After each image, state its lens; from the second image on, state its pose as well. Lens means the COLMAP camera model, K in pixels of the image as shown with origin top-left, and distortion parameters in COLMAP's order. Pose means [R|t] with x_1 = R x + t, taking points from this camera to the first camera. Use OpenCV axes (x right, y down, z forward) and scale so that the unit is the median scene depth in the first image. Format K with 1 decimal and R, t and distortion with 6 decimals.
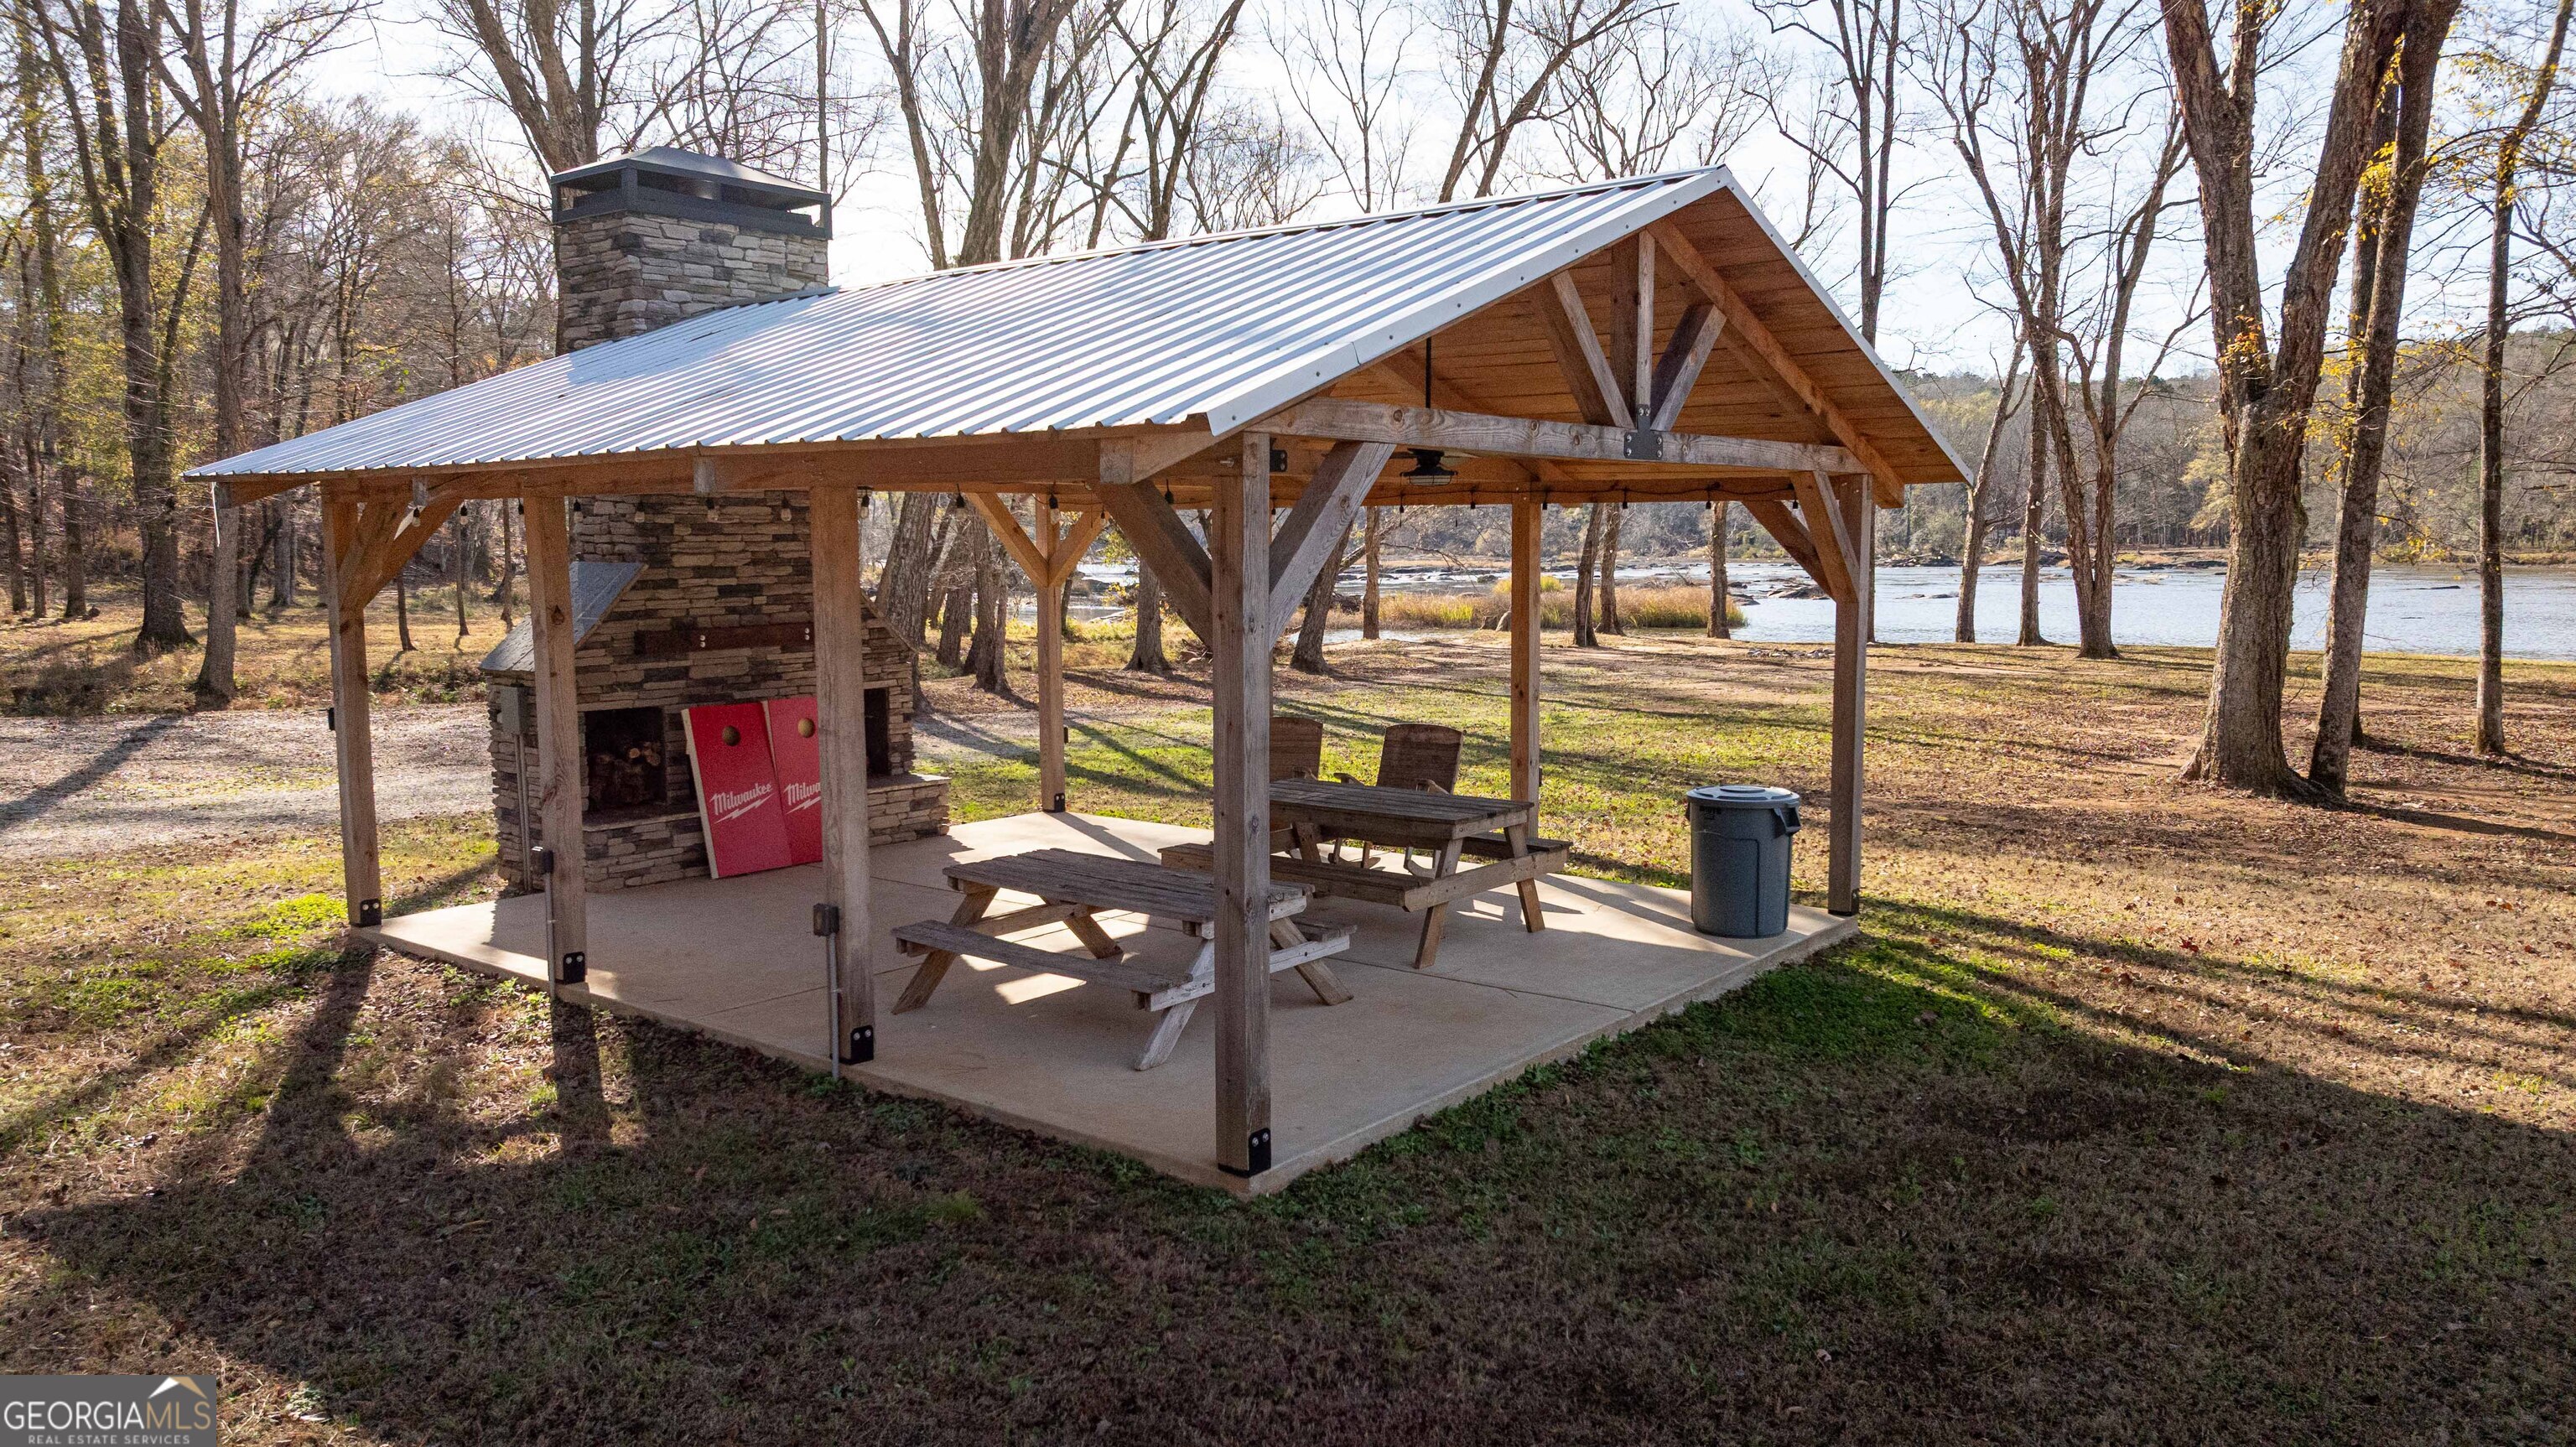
lens RADIAL K [[1818.8, 0, 1292.0], [0, 1818.8, 729.1], [0, 0, 1]] dist [-0.025205, 0.048878]
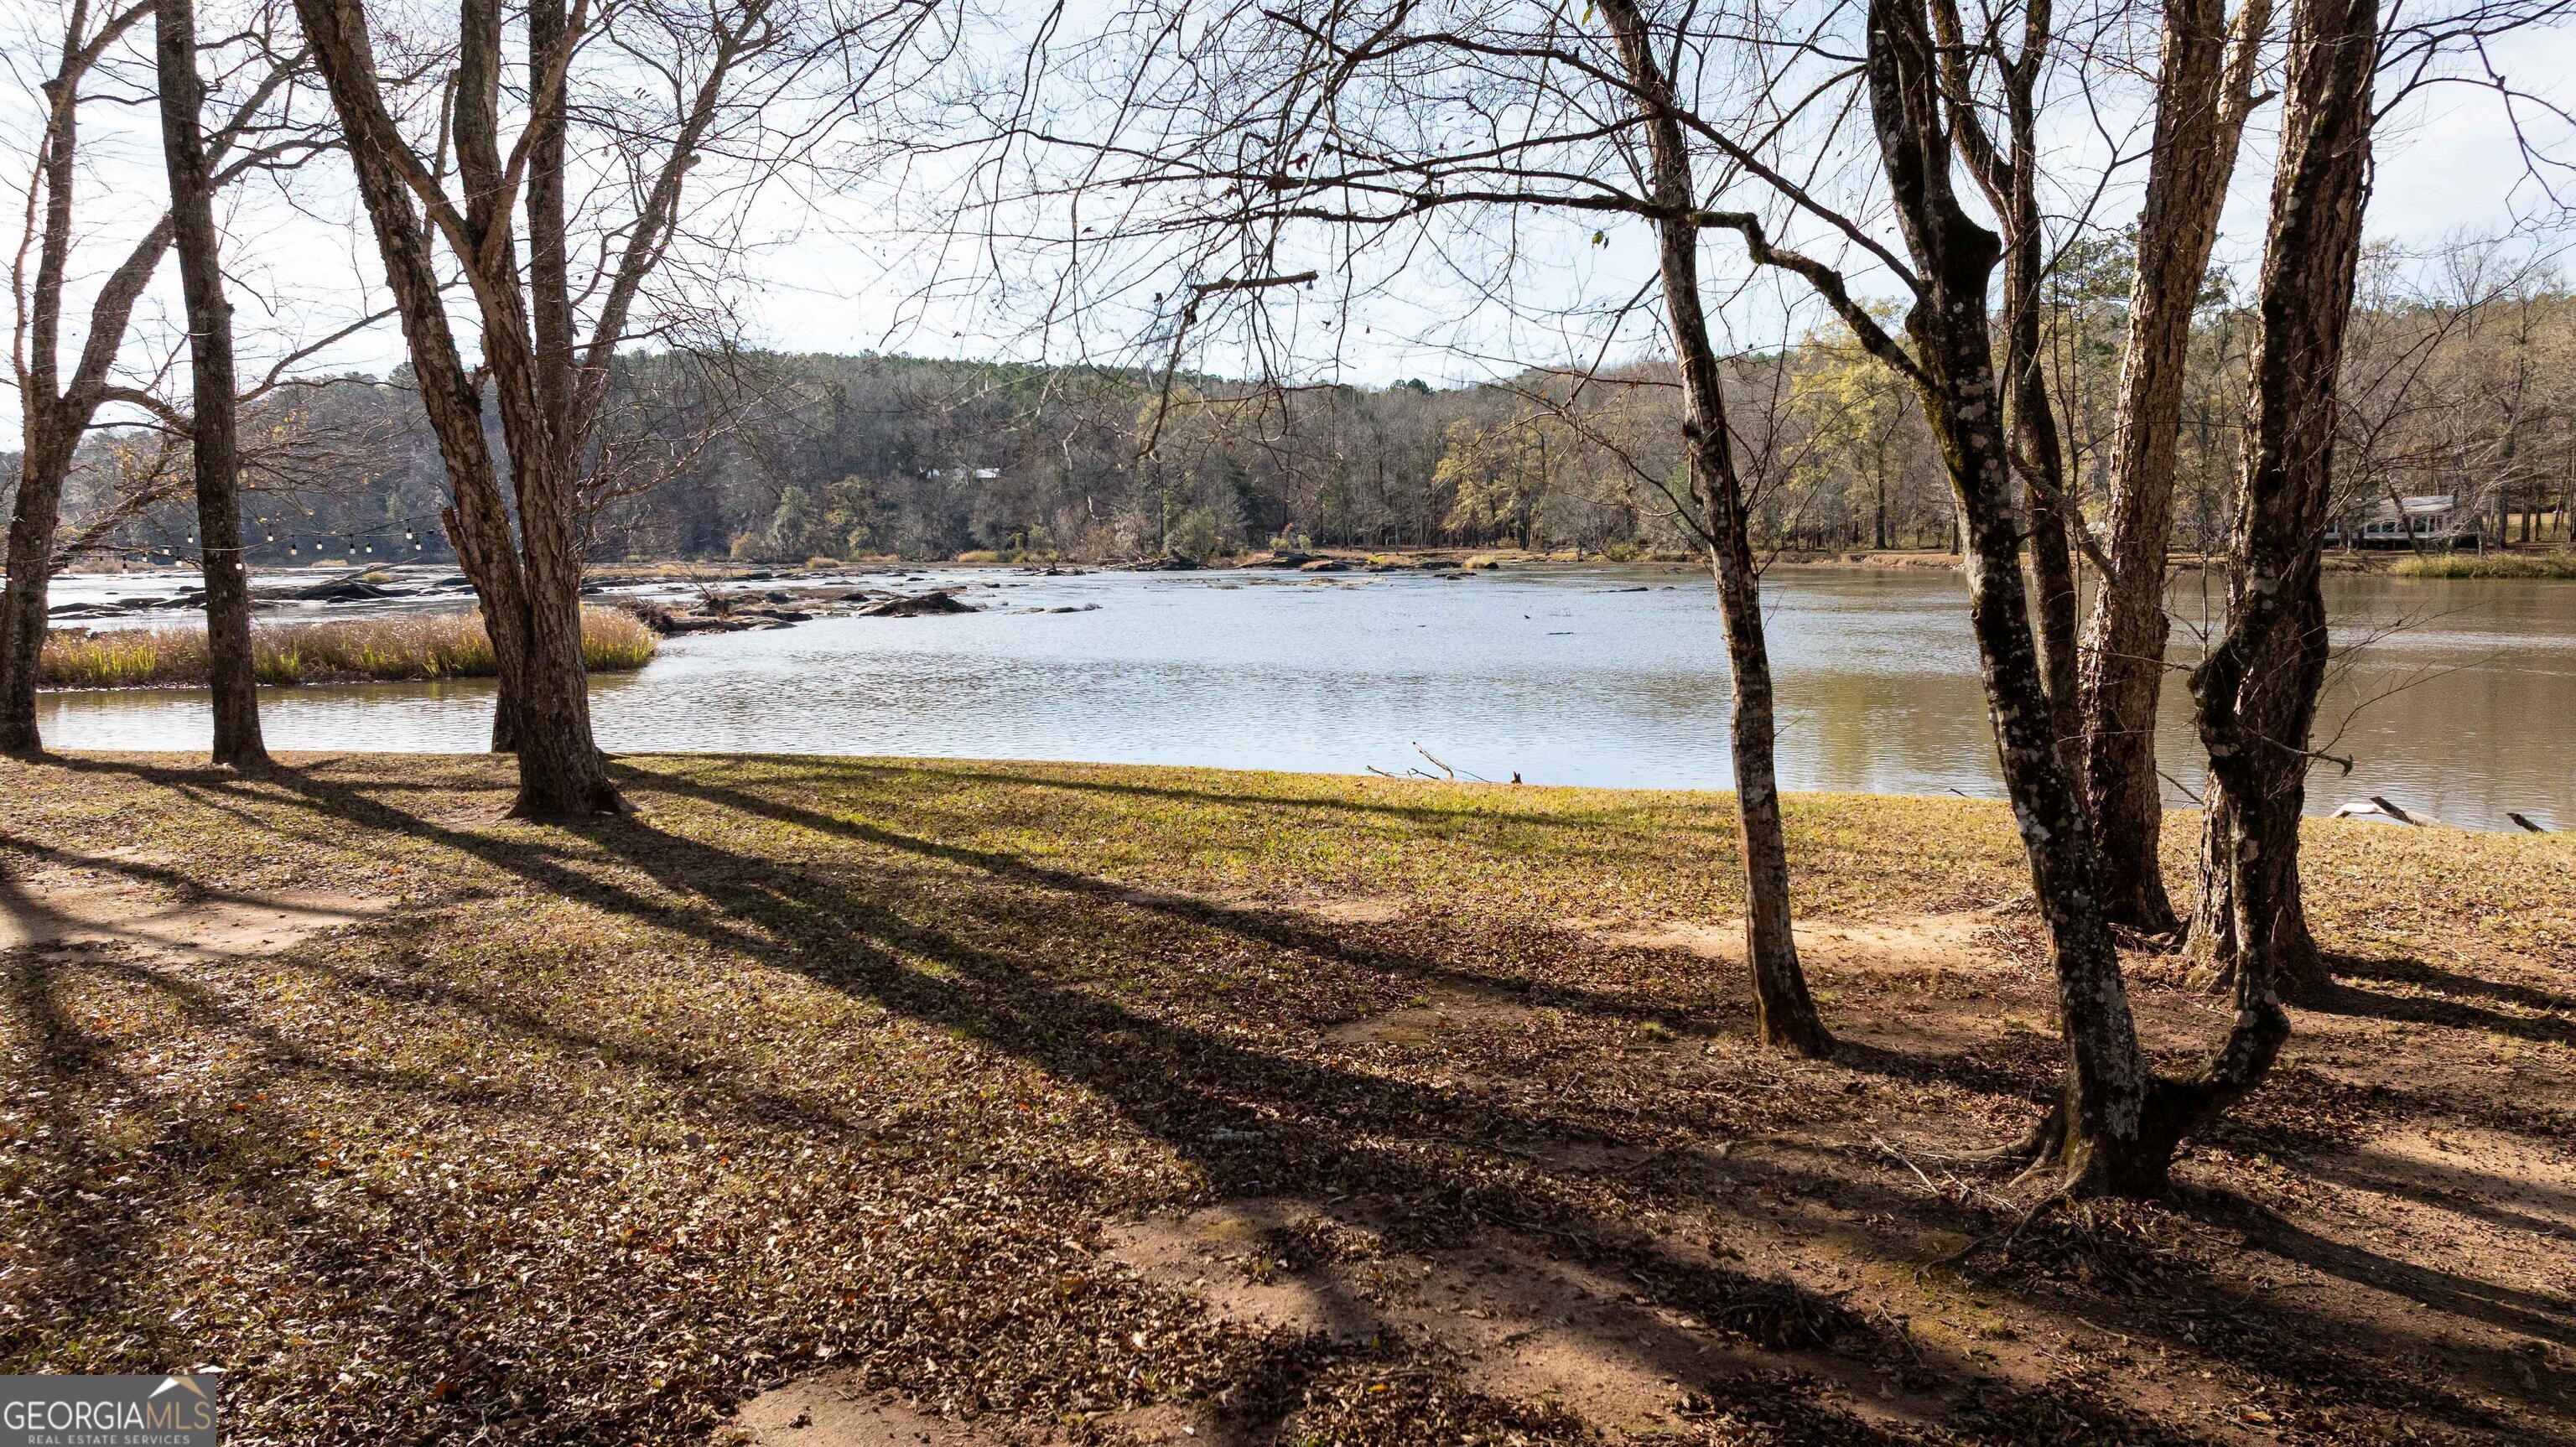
lens RADIAL K [[1818.8, 0, 1287.9], [0, 1818.8, 730.9], [0, 0, 1]] dist [-0.025205, 0.048878]
pose [[0.940523, -0.039243, 0.337456, 1.518452], [0.039861, 0.999192, 0.005100, -0.176123], [-0.337383, 0.008654, 0.941328, 1.897283]]
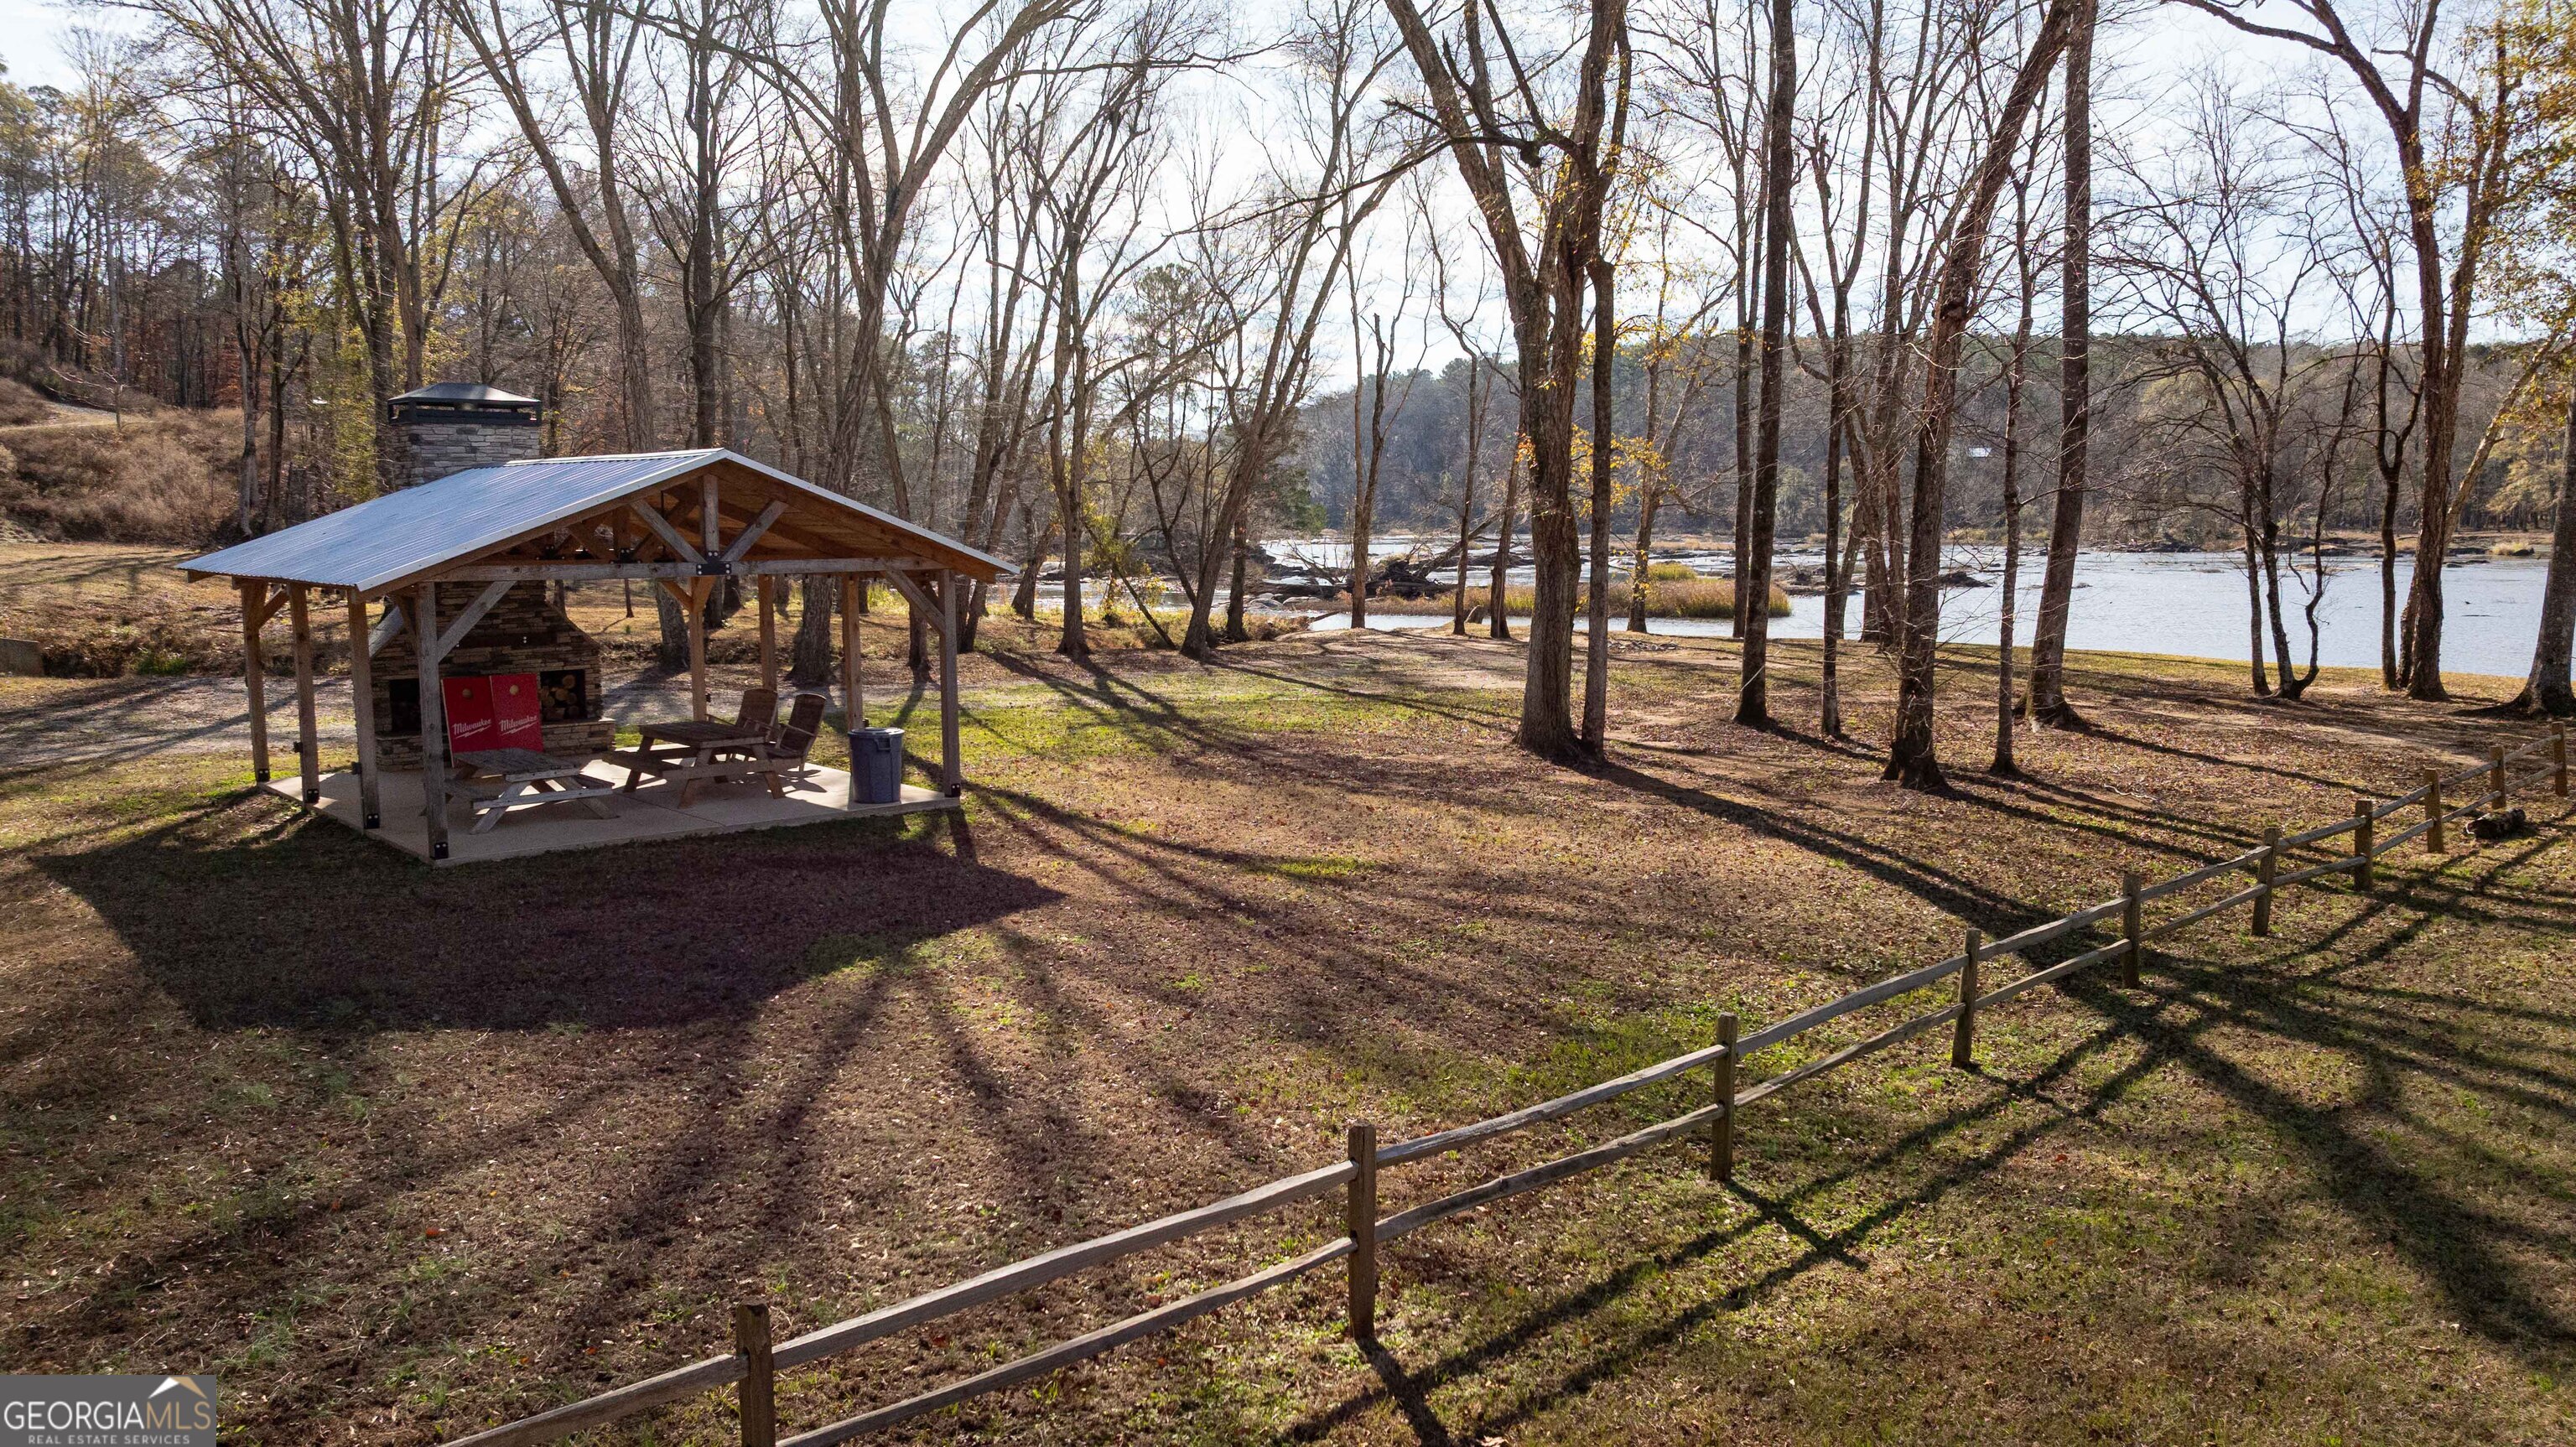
lens RADIAL K [[1818.8, 0, 1293.2], [0, 1818.8, 726.5], [0, 0, 1]] dist [-0.025205, 0.048878]
pose [[0.985853, 0.020836, -0.166314, 0.852958], [-0.018737, 0.999724, 0.014178, -0.005092], [0.166563, -0.010861, 0.985971, -0.727839]]
